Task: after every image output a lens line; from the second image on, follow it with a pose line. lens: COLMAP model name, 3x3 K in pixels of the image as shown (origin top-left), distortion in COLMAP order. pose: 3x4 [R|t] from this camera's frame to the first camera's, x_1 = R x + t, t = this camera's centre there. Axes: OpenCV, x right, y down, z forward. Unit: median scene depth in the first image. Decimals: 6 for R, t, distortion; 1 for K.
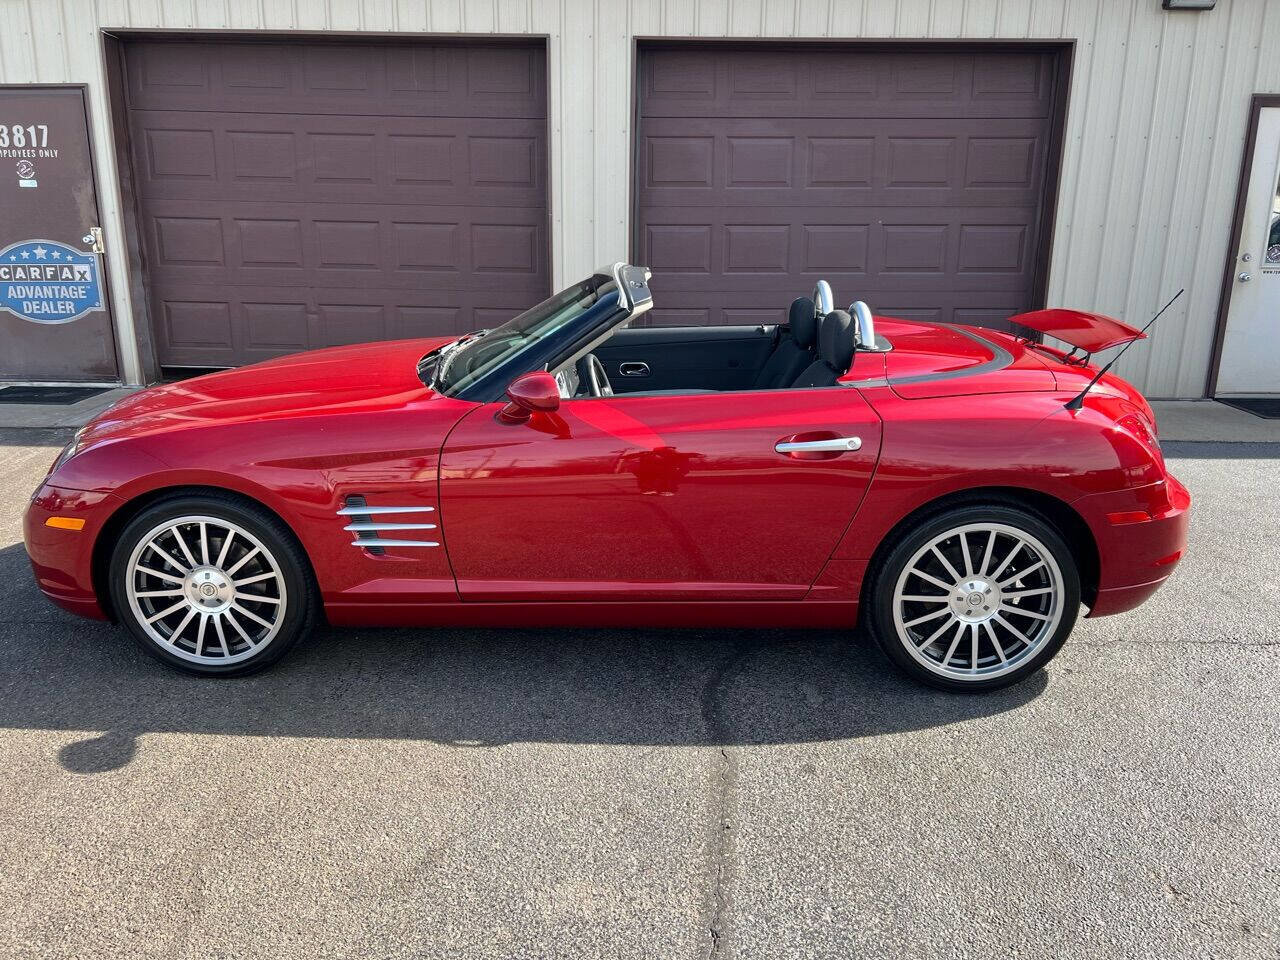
lens RADIAL K [[973.8, 0, 636.0], [0, 973.8, 483.1], [0, 0, 1]] dist [0.039565, -0.042195]
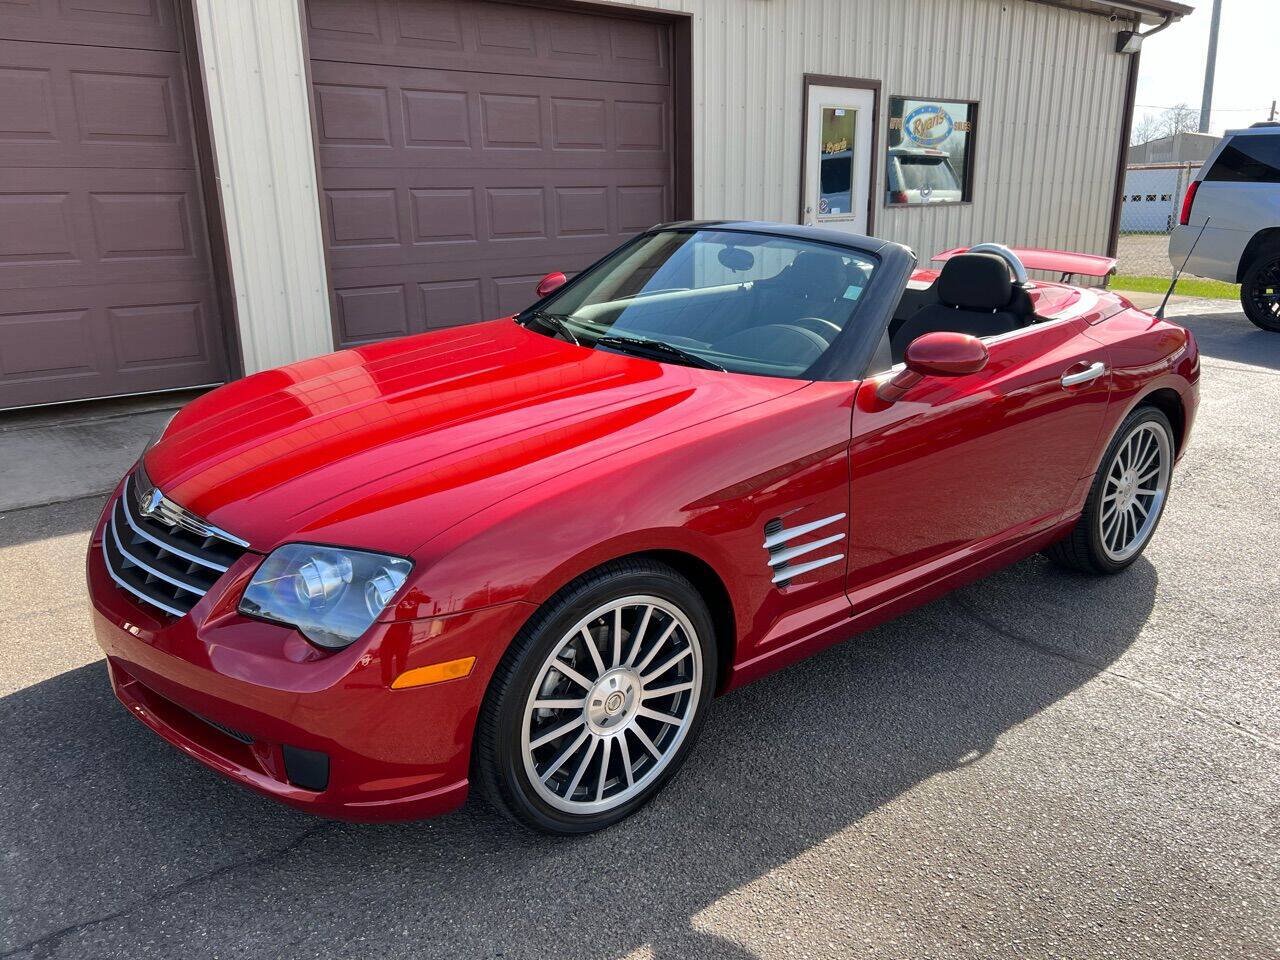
lens RADIAL K [[973.8, 0, 635.6], [0, 973.8, 483.9], [0, 0, 1]] dist [0.039565, -0.042195]
pose [[0.764231, -0.200978, 0.612828, -0.367713], [0.185187, 0.978575, 0.089987, -0.046122], [-0.617784, 0.044717, 0.785076, 0.196065]]
